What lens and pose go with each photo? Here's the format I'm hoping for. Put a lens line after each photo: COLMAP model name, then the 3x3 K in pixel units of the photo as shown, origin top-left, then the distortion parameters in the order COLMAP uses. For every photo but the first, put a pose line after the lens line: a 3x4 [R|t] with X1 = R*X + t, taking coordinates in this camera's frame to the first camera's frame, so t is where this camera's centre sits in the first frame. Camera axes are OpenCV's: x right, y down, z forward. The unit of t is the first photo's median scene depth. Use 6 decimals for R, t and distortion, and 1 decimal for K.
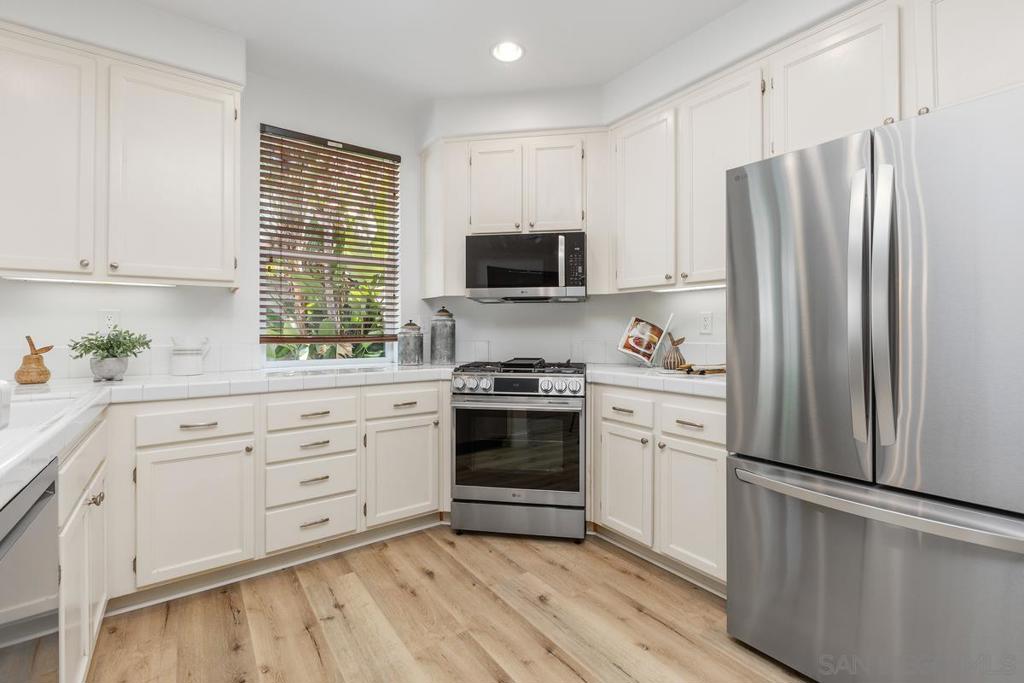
lens RADIAL K [[452.0, 0, 516.7], [0, 452.0, 327.4], [0, 0, 1]] dist [0.000378, -0.002375]
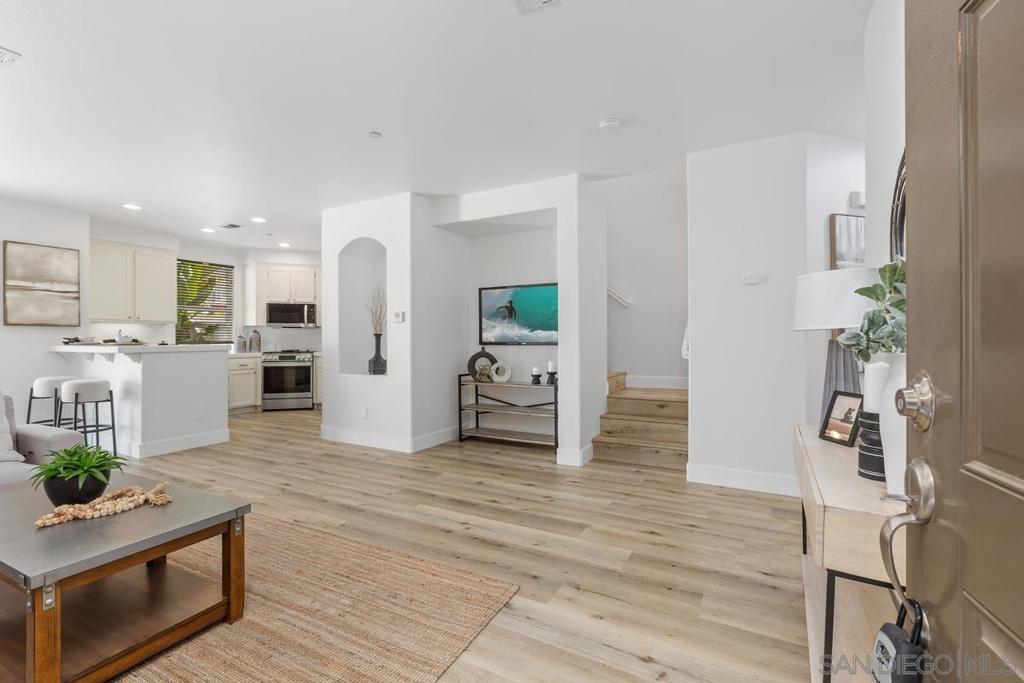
lens RADIAL K [[452.0, 0, 515.9], [0, 452.0, 336.4], [0, 0, 1]] dist [0.000378, -0.002375]
pose [[0.900244, 0.003051, 0.435375, 0.056688], [-0.003600, 0.999993, 0.000436, -0.017309], [-0.435371, -0.001960, 0.900249, -2.264737]]
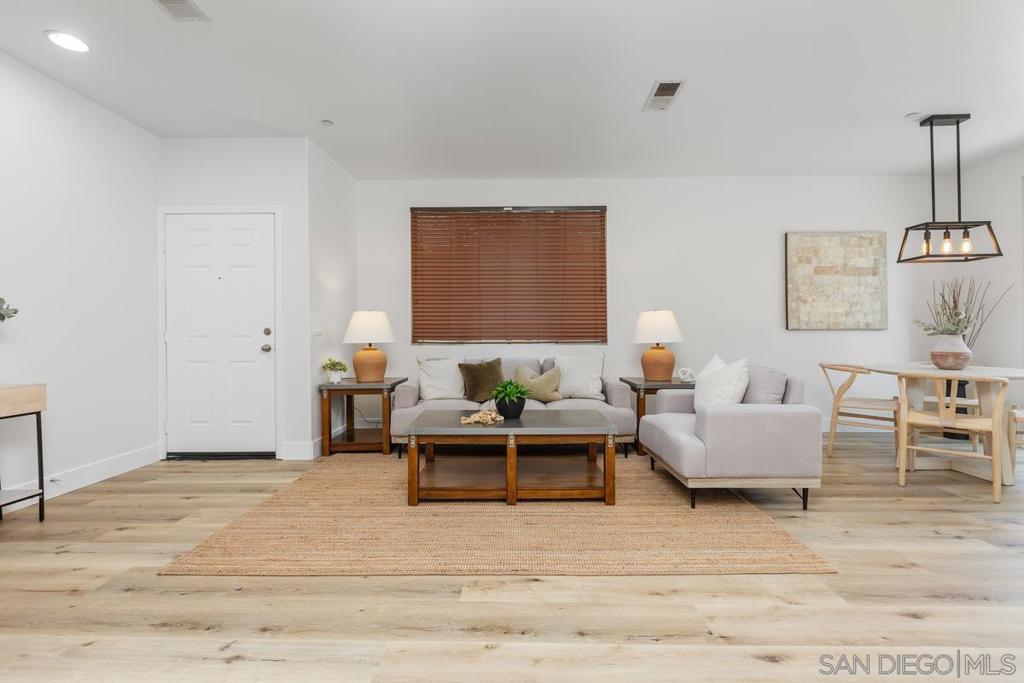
lens RADIAL K [[452.0, 0, 513.3], [0, 452.0, 332.8], [0, 0, 1]] dist [0.000378, -0.002375]
pose [[-0.605064, -0.000950, -0.796176, 0.677914], [0.010299, 0.999906, -0.009021, 0.050615], [0.796110, -0.013658, -0.604998, -0.552429]]
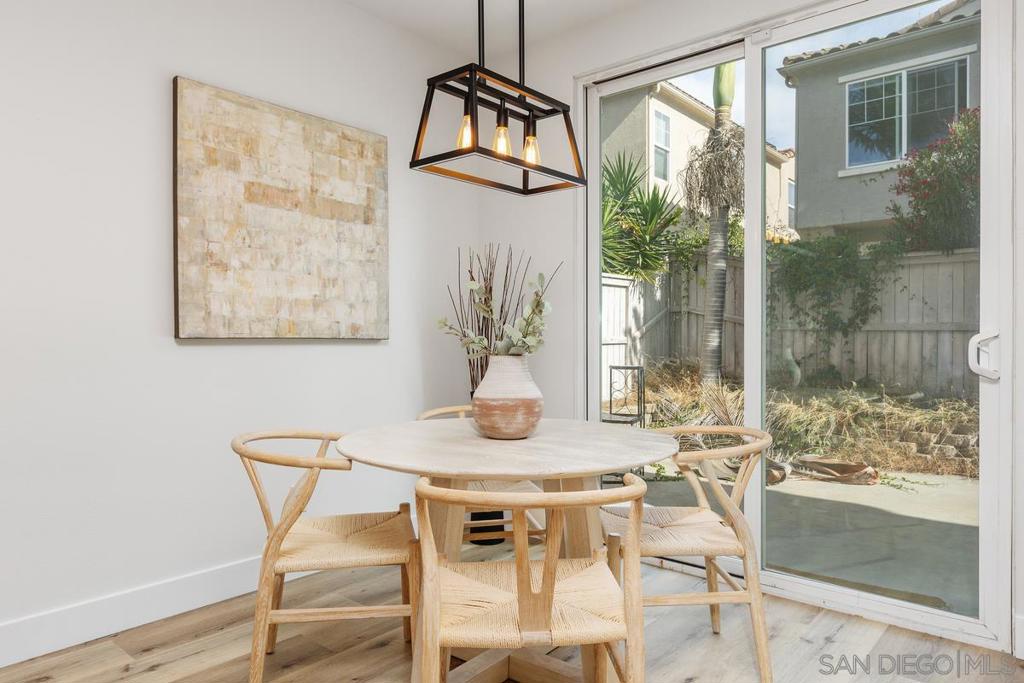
lens RADIAL K [[673.7, 0, 516.9], [0, 673.7, 341.3], [0, 0, 1]] dist [-0.004148, -0.001604]
pose [[0.232422, 0.001665, -0.972614, -0.373569], [0.008950, 0.999953, 0.003851, 0.037030], [0.972574, -0.009600, 0.232396, -0.513692]]
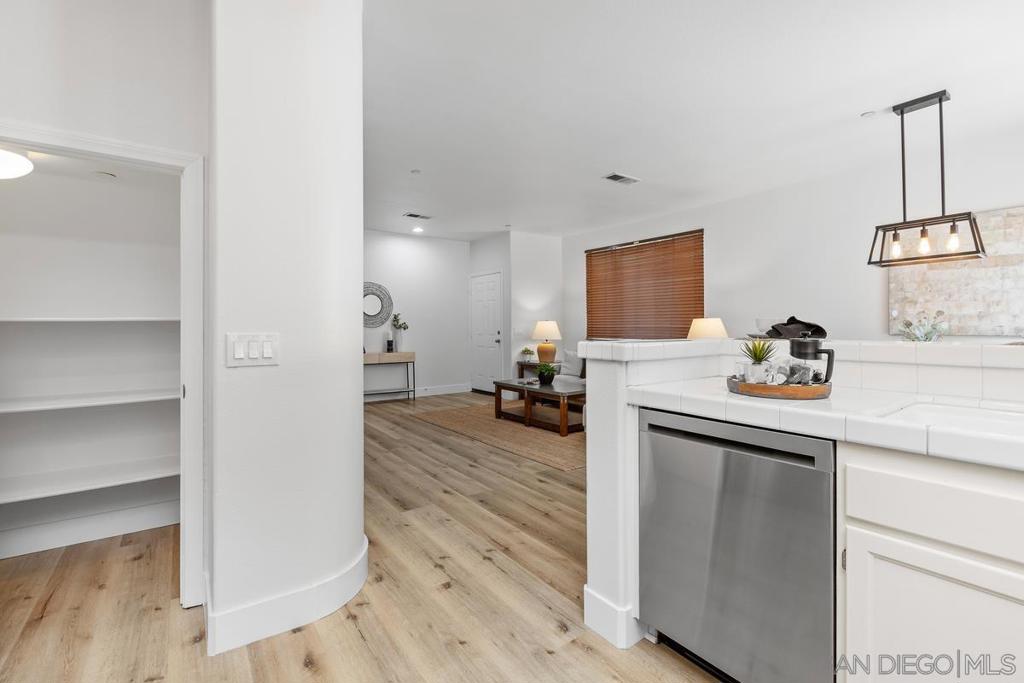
lens RADIAL K [[452.0, 0, 516.7], [0, 452.0, 327.0], [0, 0, 1]] dist [0.000378, -0.002375]
pose [[-0.999952, 0.005258, -0.008255, -0.113035], [0.005311, 0.999965, -0.006447, 0.007015], [0.008221, -0.006490, -0.999945, 0.870074]]
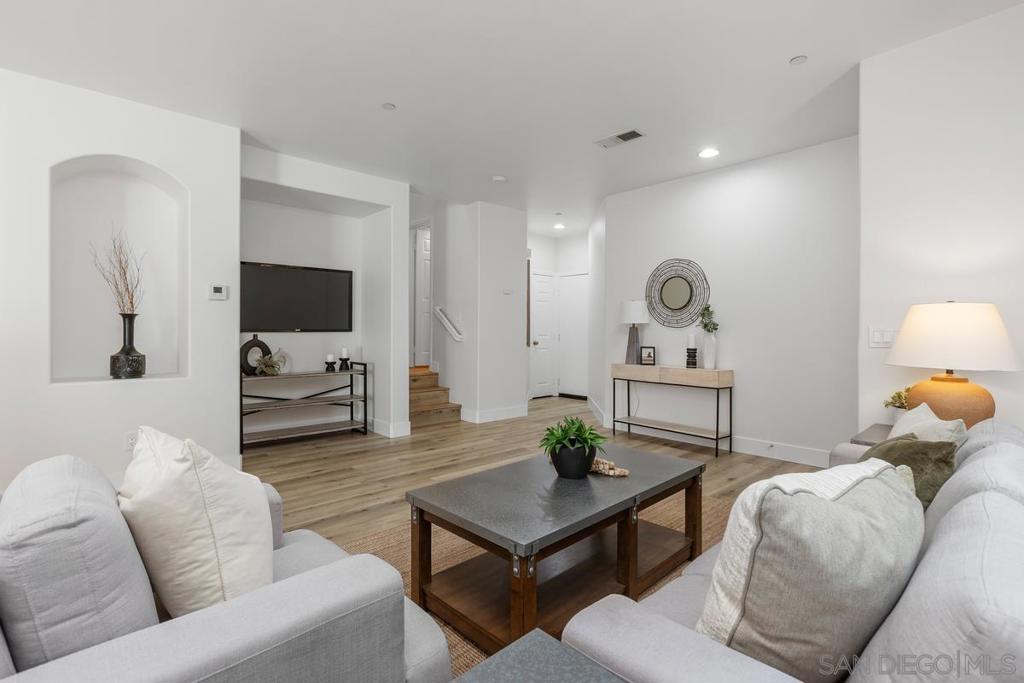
lens RADIAL K [[479.8, 0, 511.6], [0, 479.8, 331.6], [0, 0, 1]] dist [-0.016610, -0.001271]
pose [[-0.123604, -0.001373, 0.992331, -1.088637], [-0.011938, 0.999929, -0.000103, 0.011596], [-0.992260, -0.011859, -0.123611, -1.067409]]
